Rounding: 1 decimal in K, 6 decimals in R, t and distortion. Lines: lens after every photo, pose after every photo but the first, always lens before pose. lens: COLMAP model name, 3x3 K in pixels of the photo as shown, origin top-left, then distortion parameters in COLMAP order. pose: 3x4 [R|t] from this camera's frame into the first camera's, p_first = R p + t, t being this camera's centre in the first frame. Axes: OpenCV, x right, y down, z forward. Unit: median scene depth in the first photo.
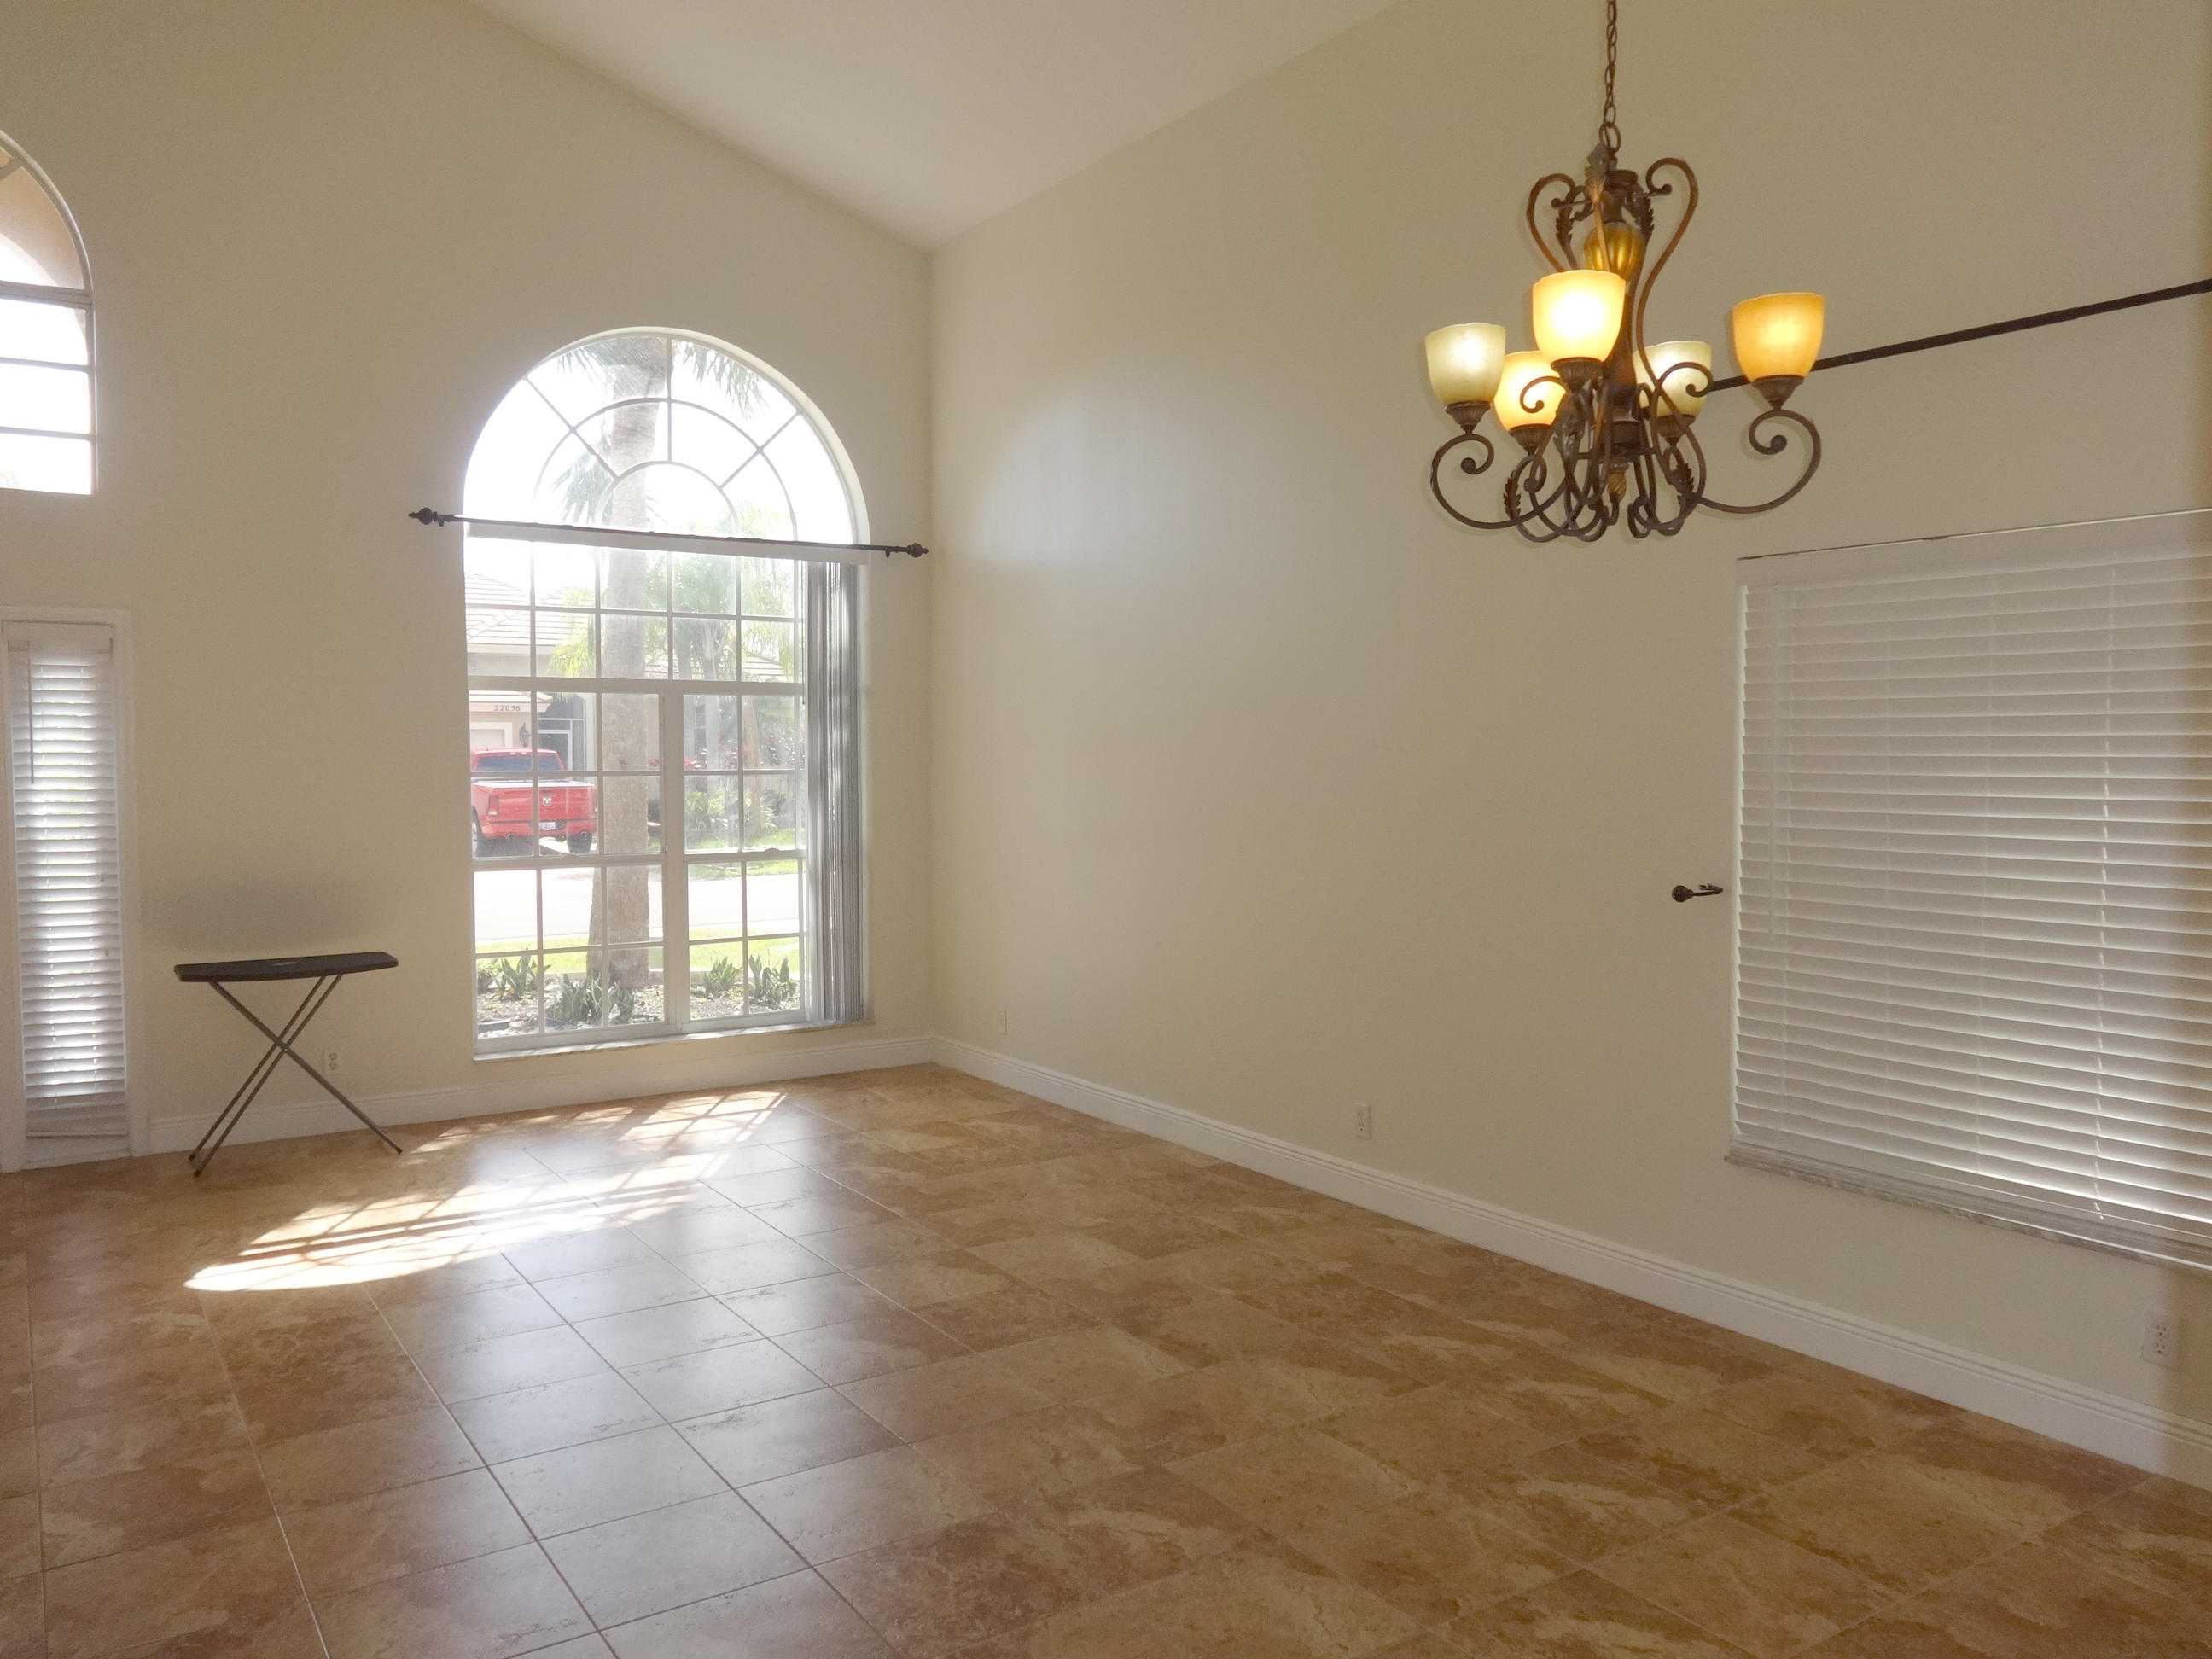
lens RADIAL K [[1658.7, 0, 1103.2], [0, 1658.7, 822.1], [0, 0, 1]] dist [-0.011465, 0.009017]
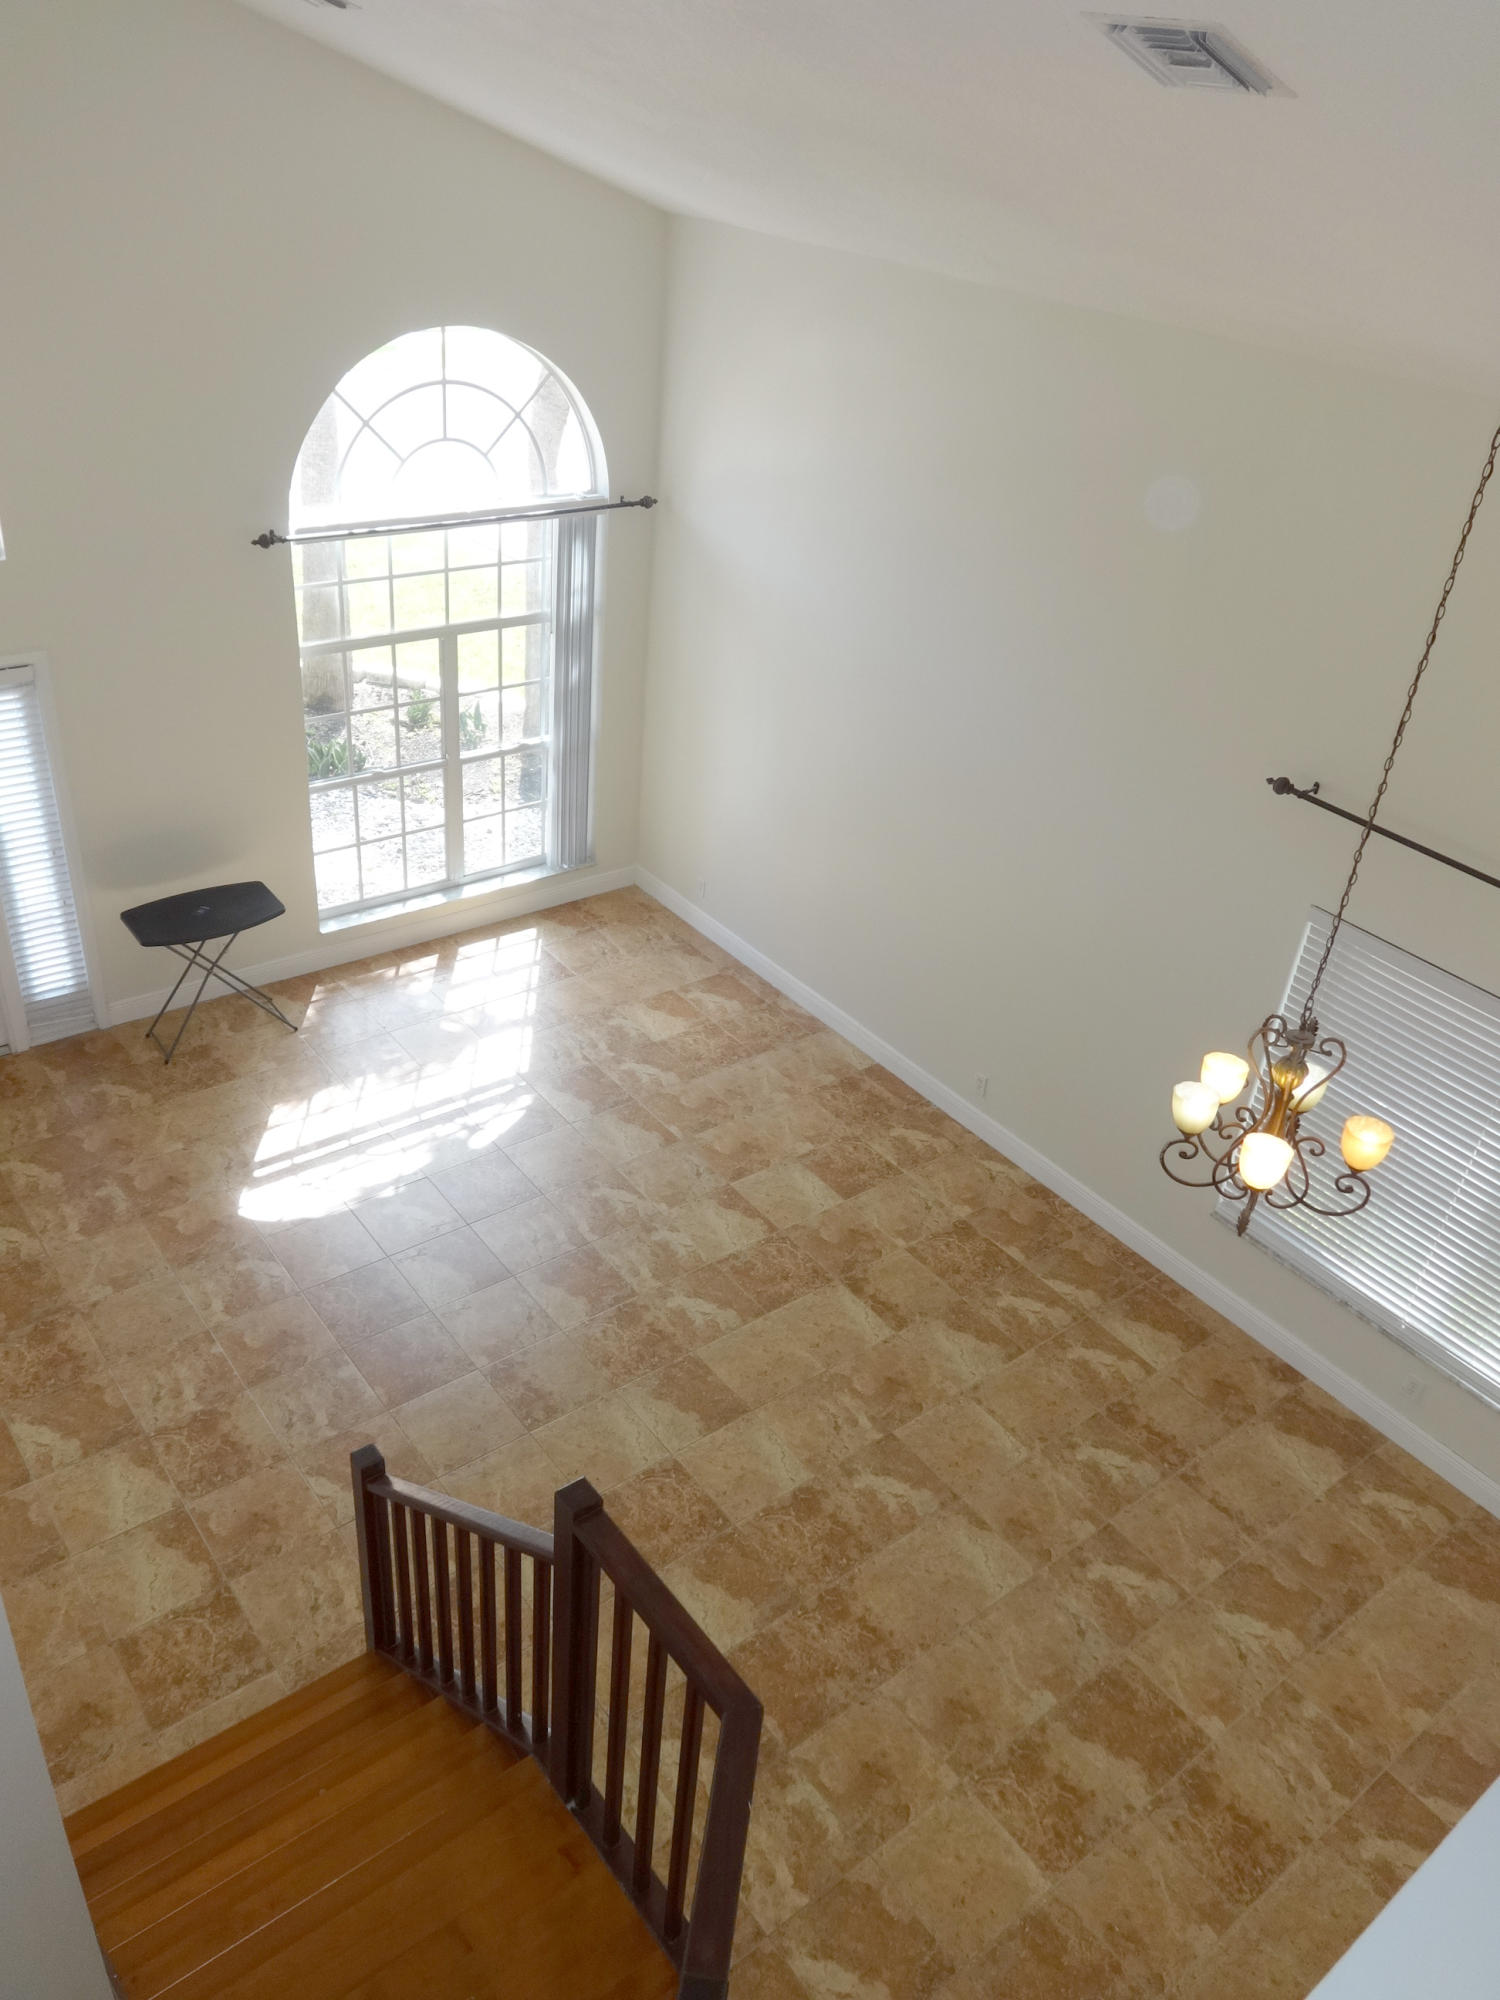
lens RADIAL K [[1499.8, 0, 750.0], [0, 1499.8, 1000.0], [0, 0, 1]] dist [-0.011465, 0.009017]
pose [[0.993212, 0.030717, 0.112186, -0.297385], [-0.082496, 0.865963, 0.493257, -0.774361], [-0.081998, -0.499163, 0.862619, -0.188910]]
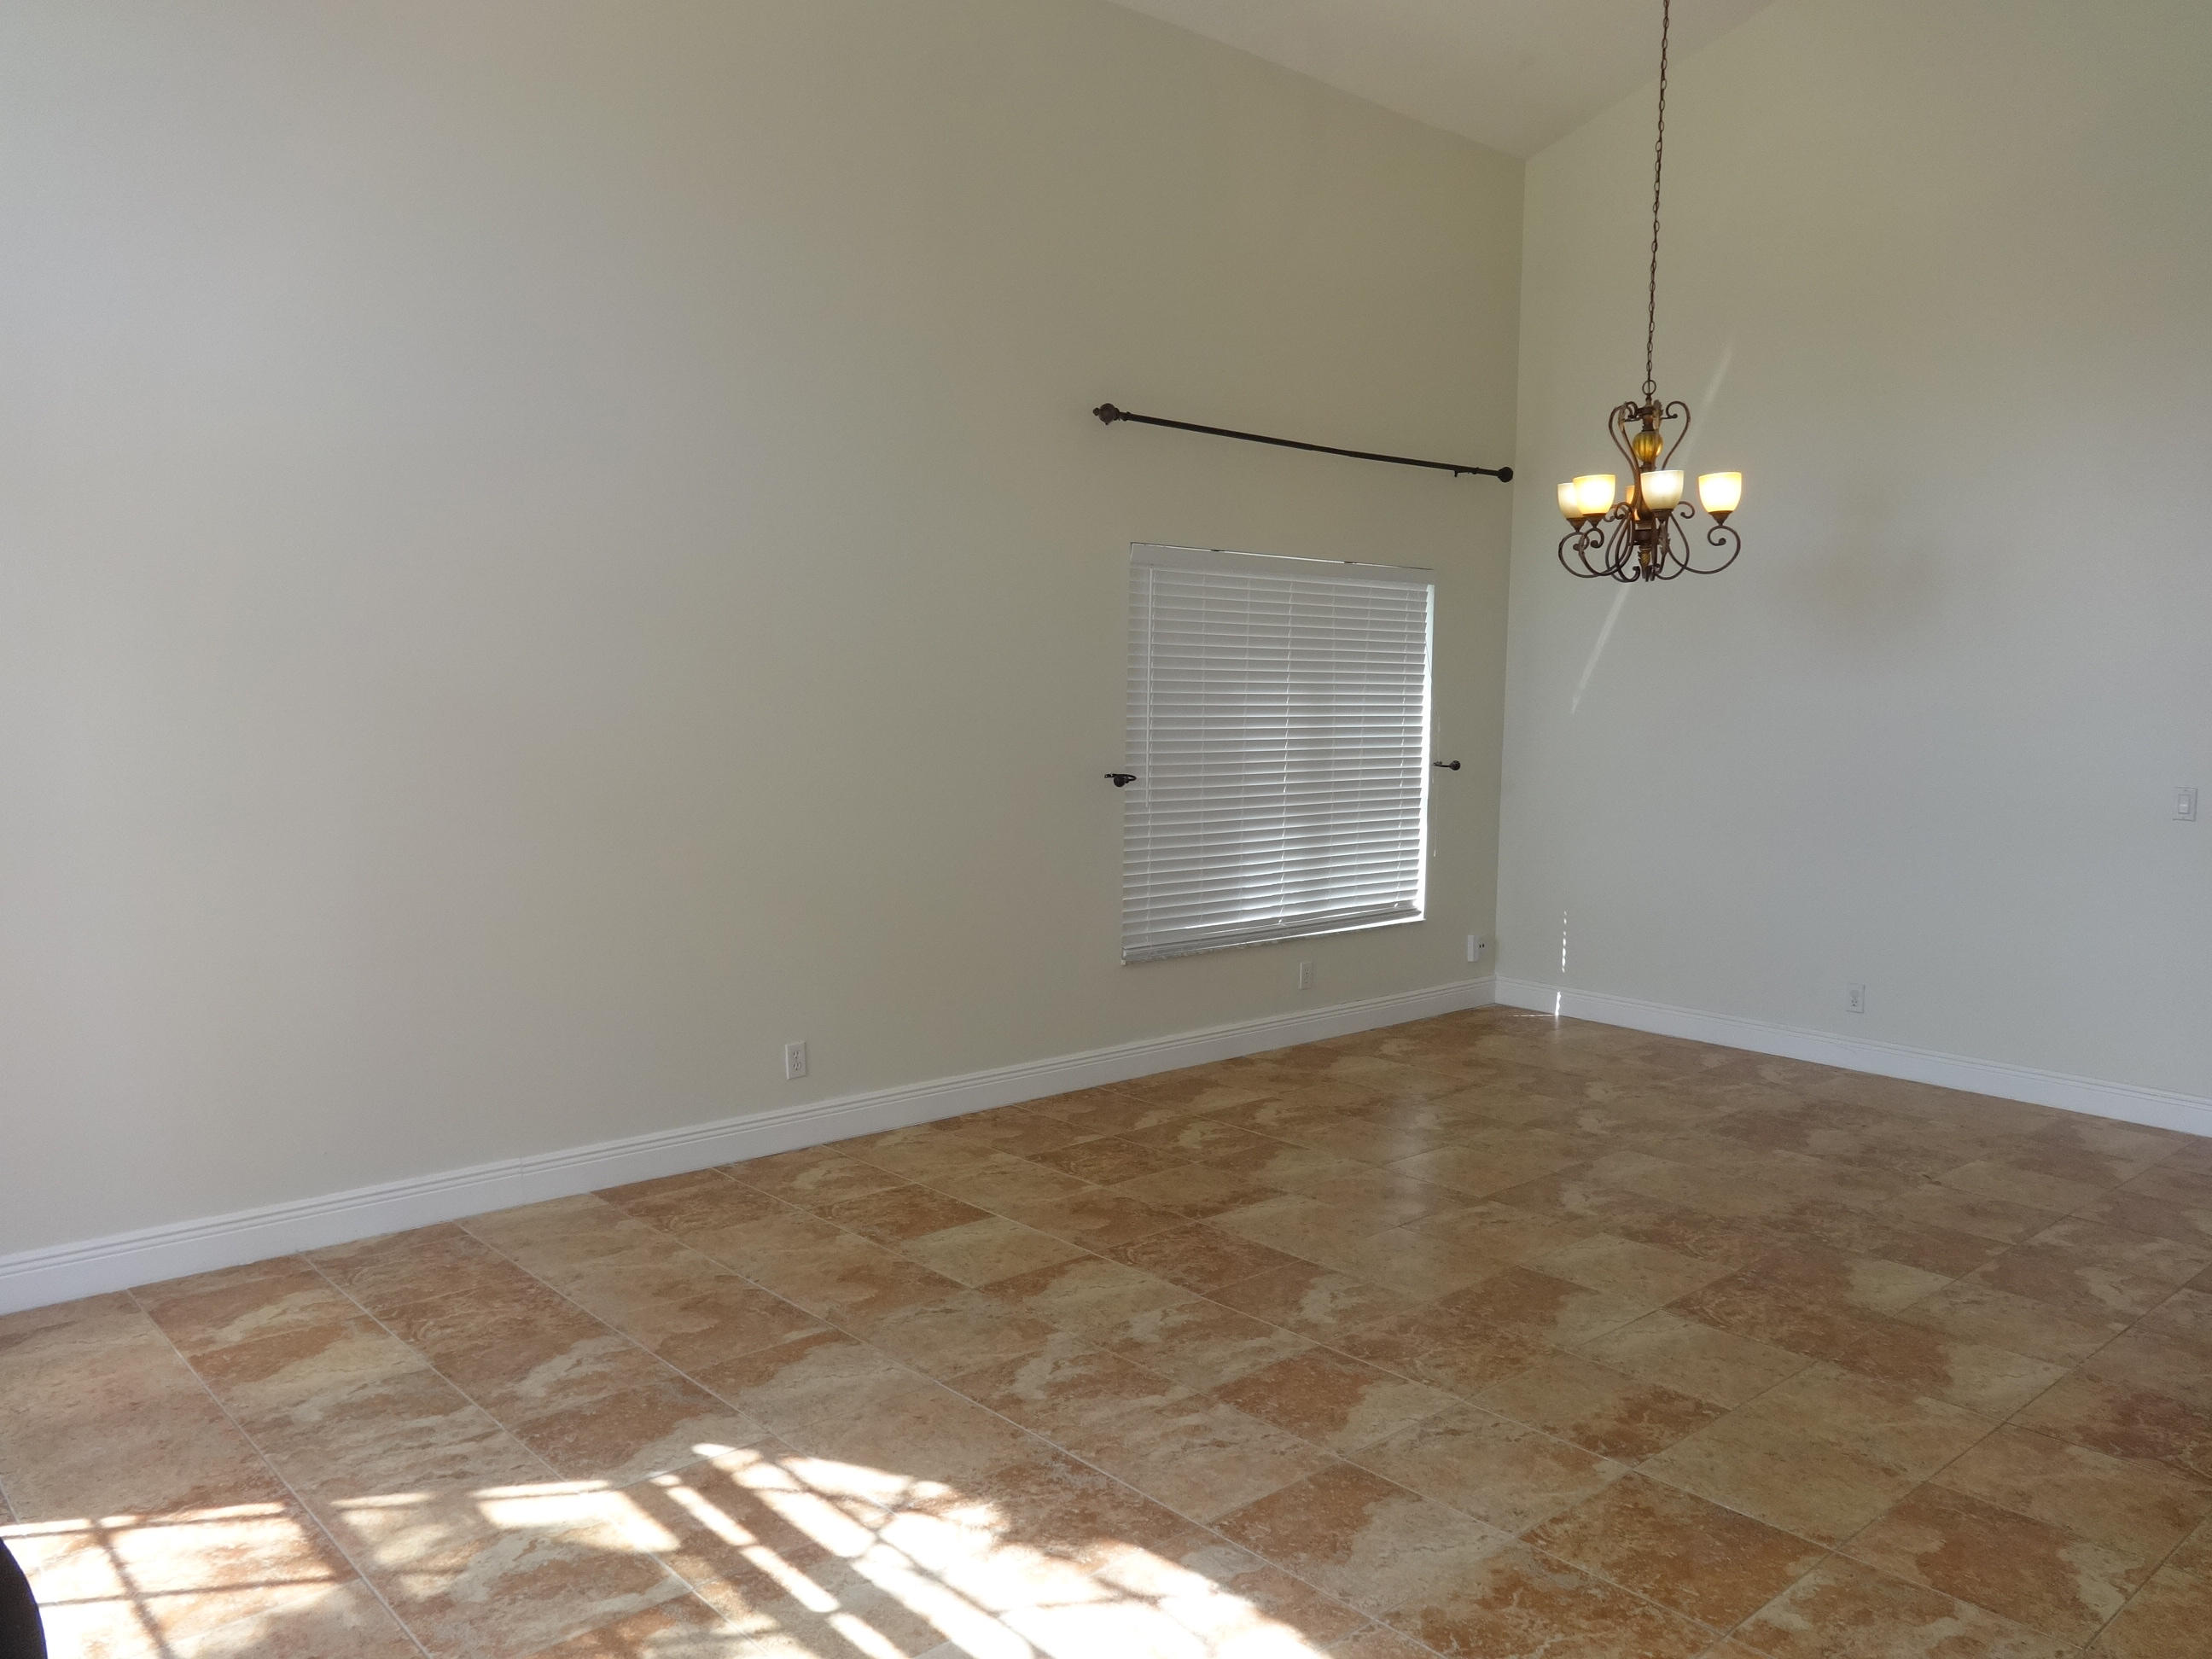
lens RADIAL K [[1658.7, 0, 1103.2], [0, 1658.7, 822.1], [0, 0, 1]] dist [-0.011465, 0.009017]
pose [[-0.143239, -0.090318, 0.985558, -1.134719], [0.030452, 0.994954, 0.095604, -0.062333], [-0.989220, 0.043706, -0.139766, 1.341057]]
